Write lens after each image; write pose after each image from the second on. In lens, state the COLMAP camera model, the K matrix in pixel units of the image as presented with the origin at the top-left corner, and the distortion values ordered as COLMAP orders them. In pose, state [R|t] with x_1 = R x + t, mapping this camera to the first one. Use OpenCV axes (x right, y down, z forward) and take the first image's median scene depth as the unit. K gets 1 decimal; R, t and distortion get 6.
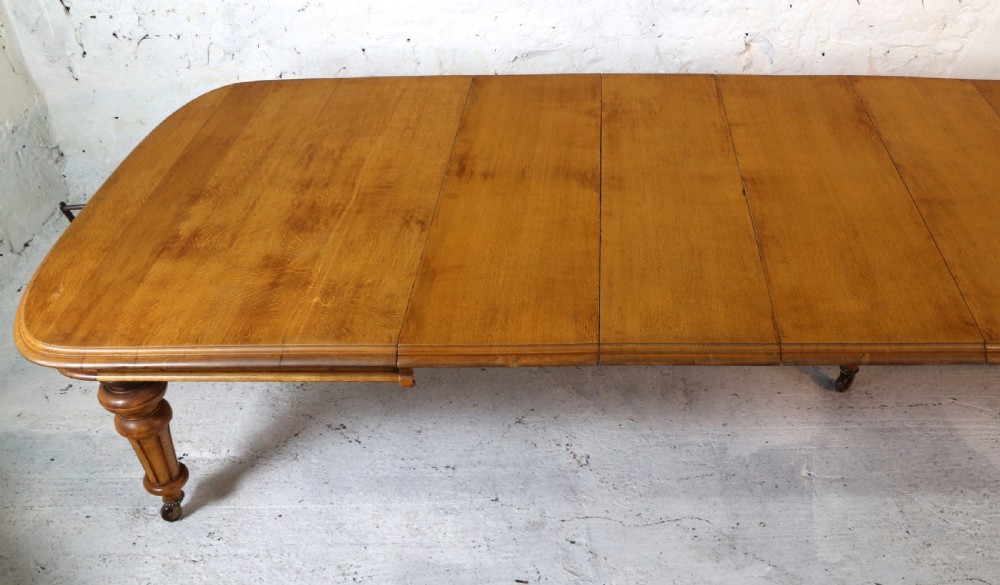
lens RADIAL K [[1049.5, 0, 574.9], [0, 1049.5, 334.8], [0, 0, 1]] dist [-0.125169, 0.000000]
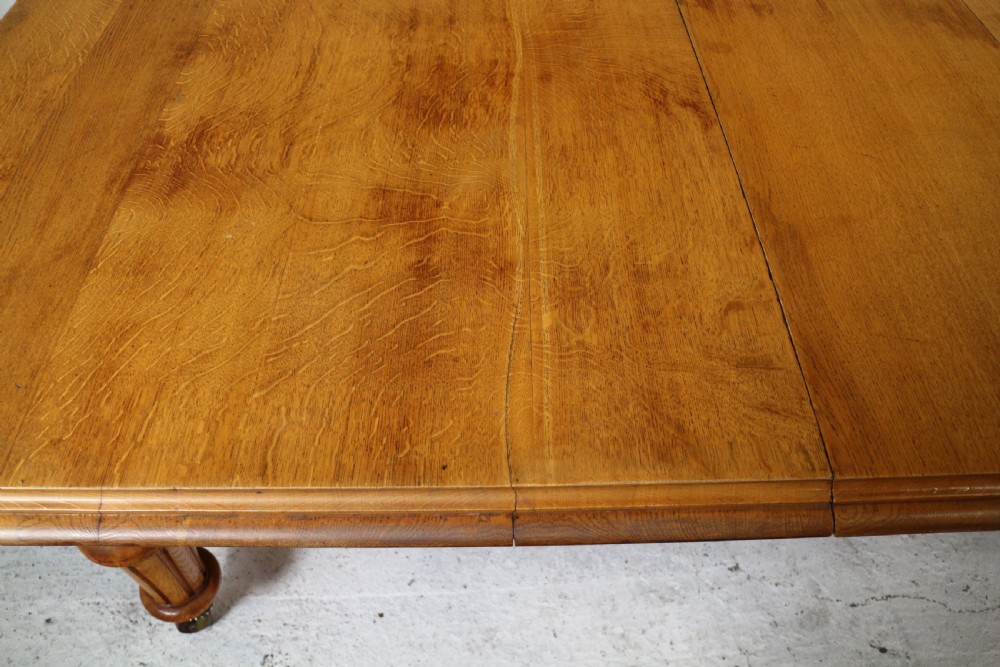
lens RADIAL K [[837.0, 0, 493.9], [0, 837.0, 340.3], [0, 0, 1]] dist [-0.165497, 0.112523]
pose [[0.999138, -0.019332, 0.036741, -0.237470], [0.010692, 0.974935, 0.222232, -0.081836], [-0.040116, -0.221647, 0.974301, 0.582975]]
